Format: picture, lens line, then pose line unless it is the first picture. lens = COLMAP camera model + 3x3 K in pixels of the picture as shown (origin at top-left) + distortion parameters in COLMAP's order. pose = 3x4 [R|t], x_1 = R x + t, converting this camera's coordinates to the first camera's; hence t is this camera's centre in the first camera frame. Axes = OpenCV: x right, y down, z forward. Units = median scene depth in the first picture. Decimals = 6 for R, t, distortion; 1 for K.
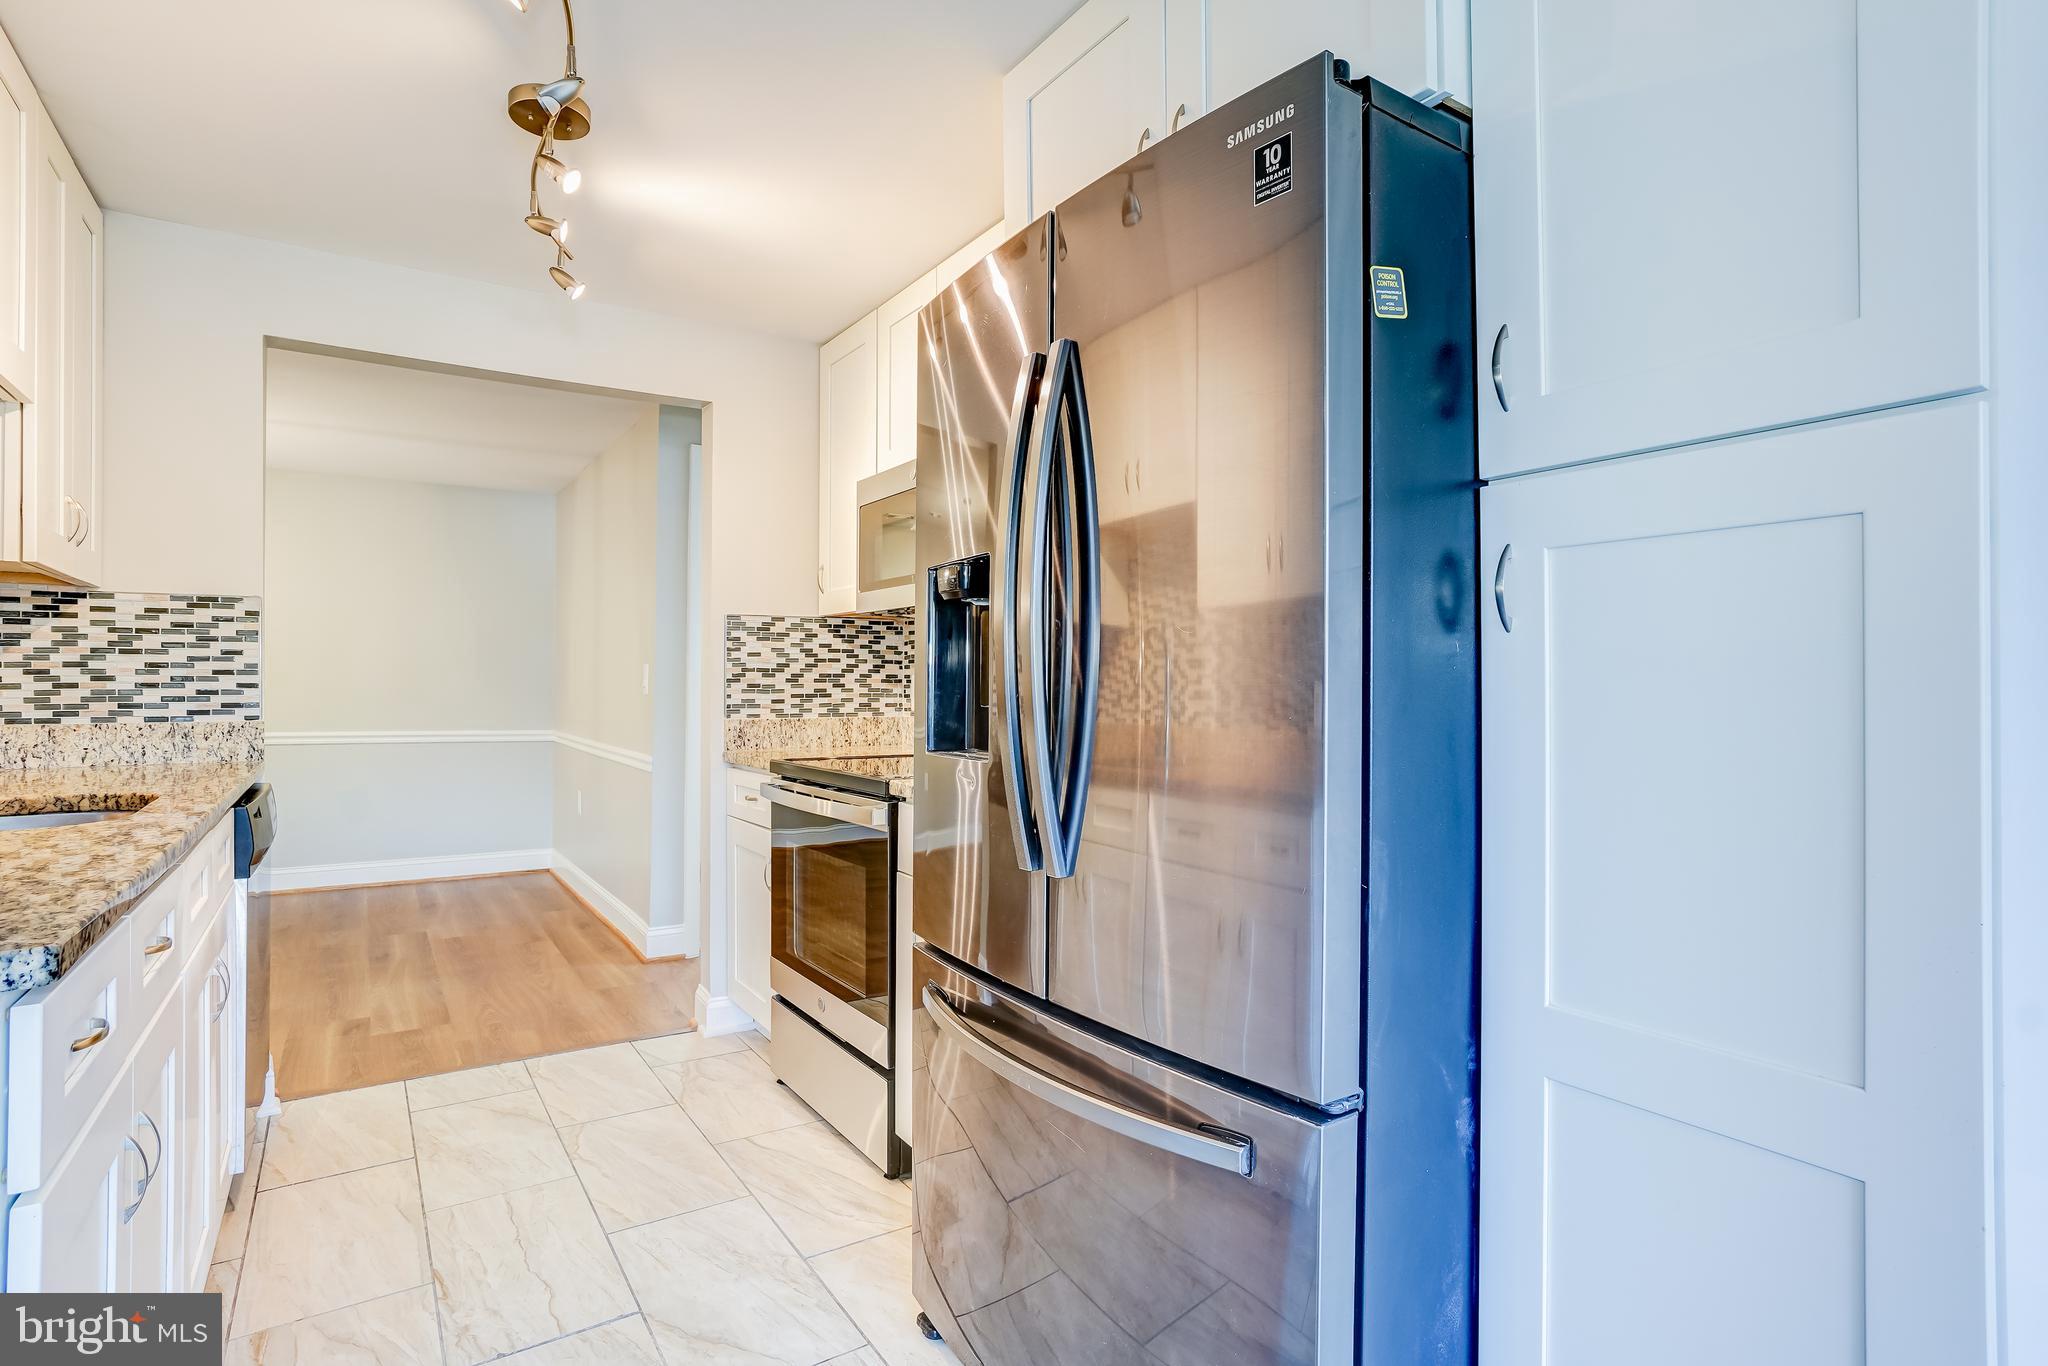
lens RADIAL K [[1030.7, 0, 1025.0], [0, 1030.7, 667.1], [0, 0, 1]] dist [-0.004665, -0.000693]
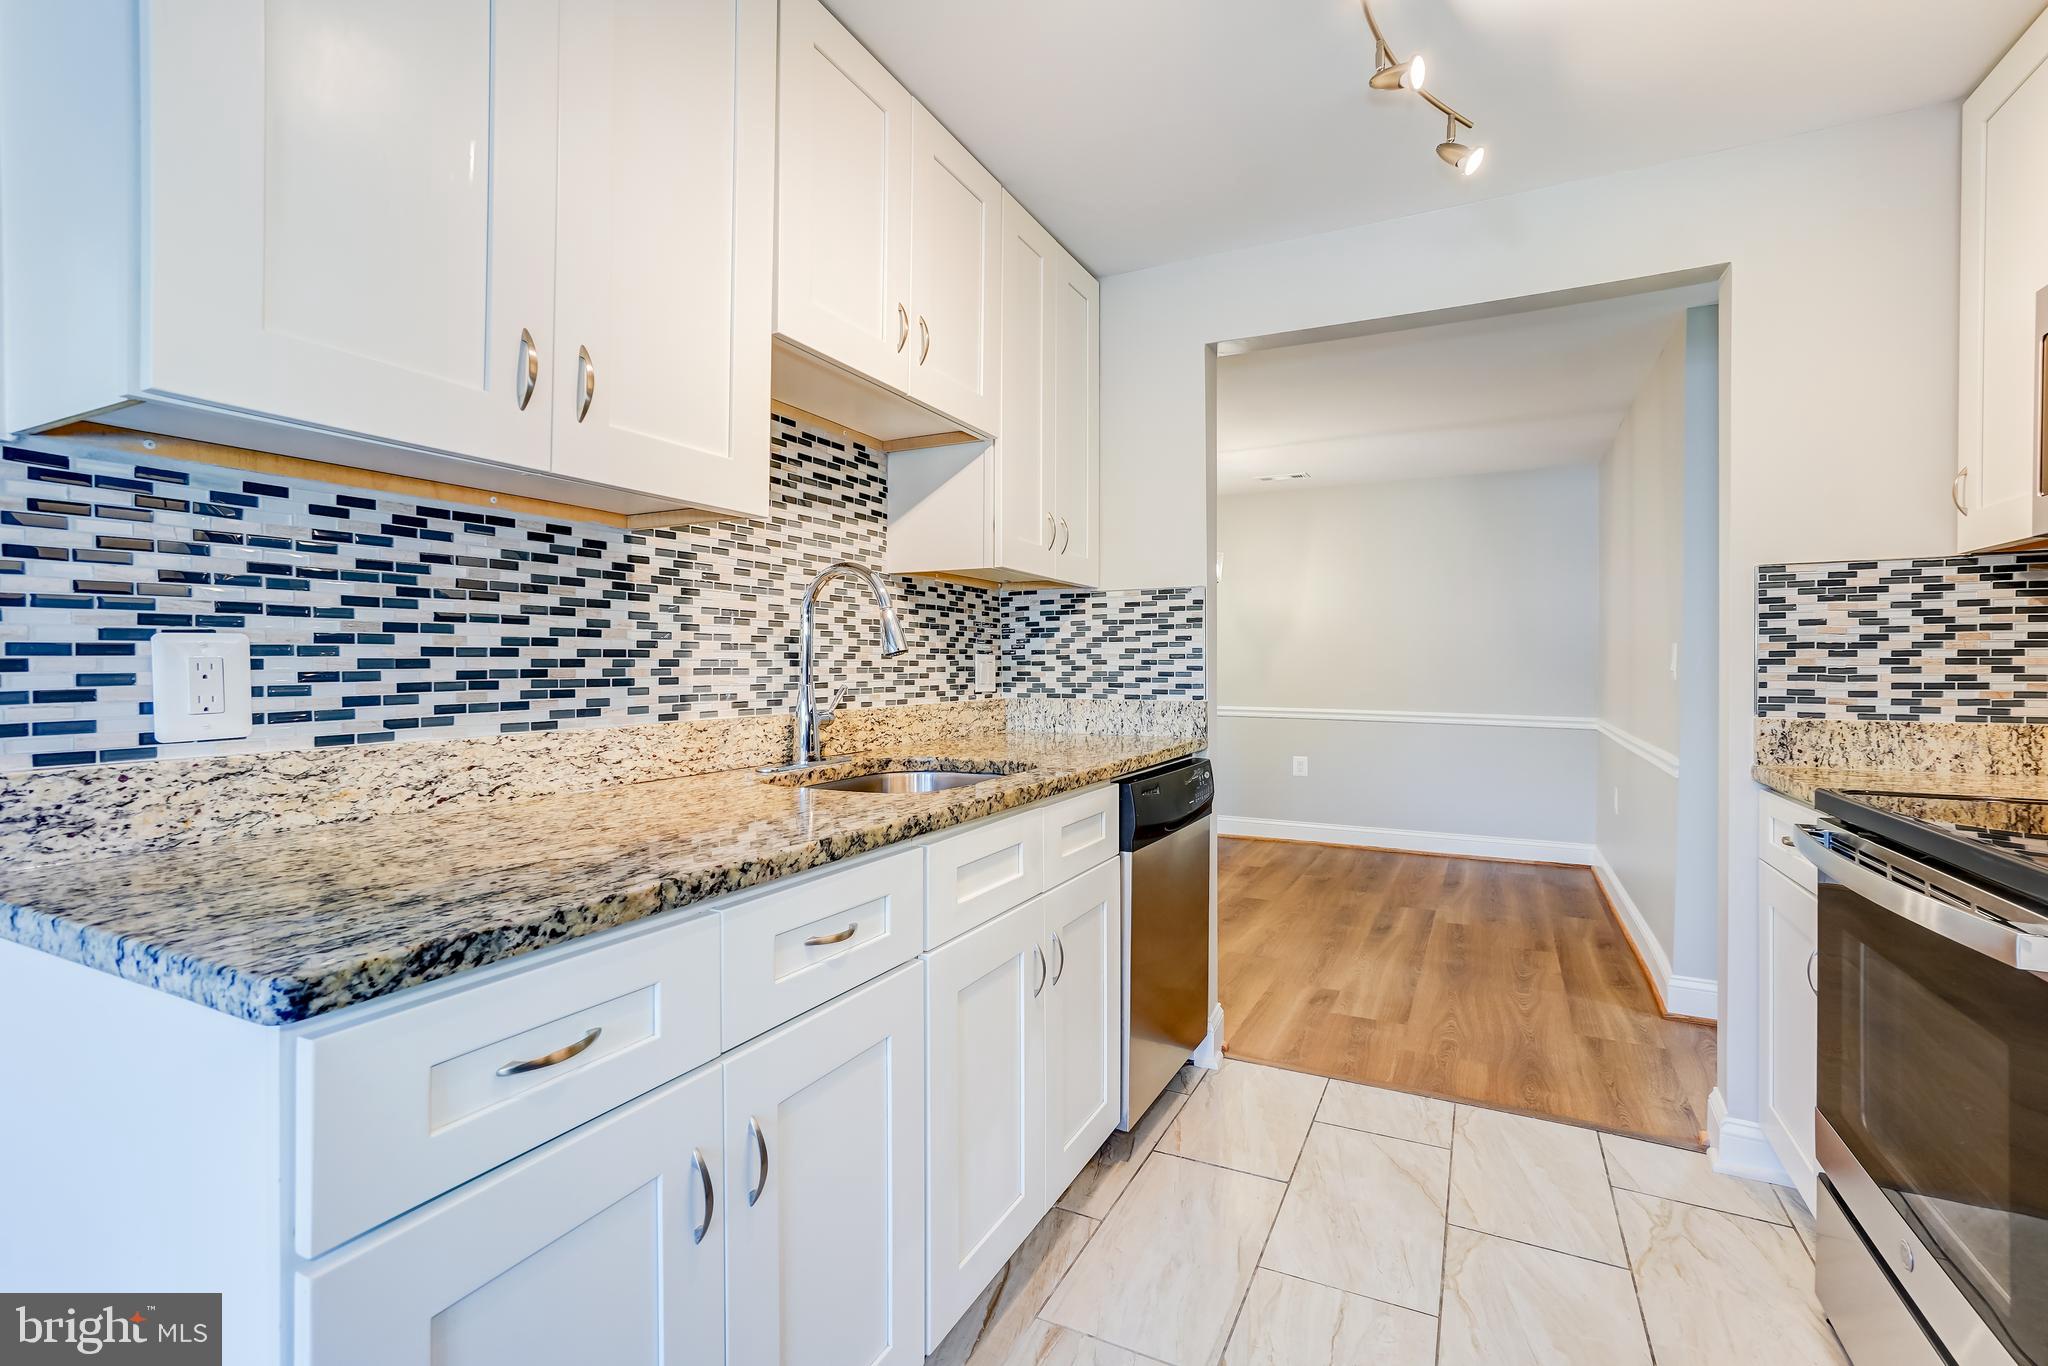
lens RADIAL K [[909.2, 0, 1009.0], [0, 909.2, 674.2], [0, 0, 1]] dist [0.002581, 0.000928]
pose [[0.494932, 0.004904, -0.868918, -0.010385], [0.012815, 0.999834, 0.012942, 0.006998], [0.868837, -0.017541, 0.494787, 0.264568]]
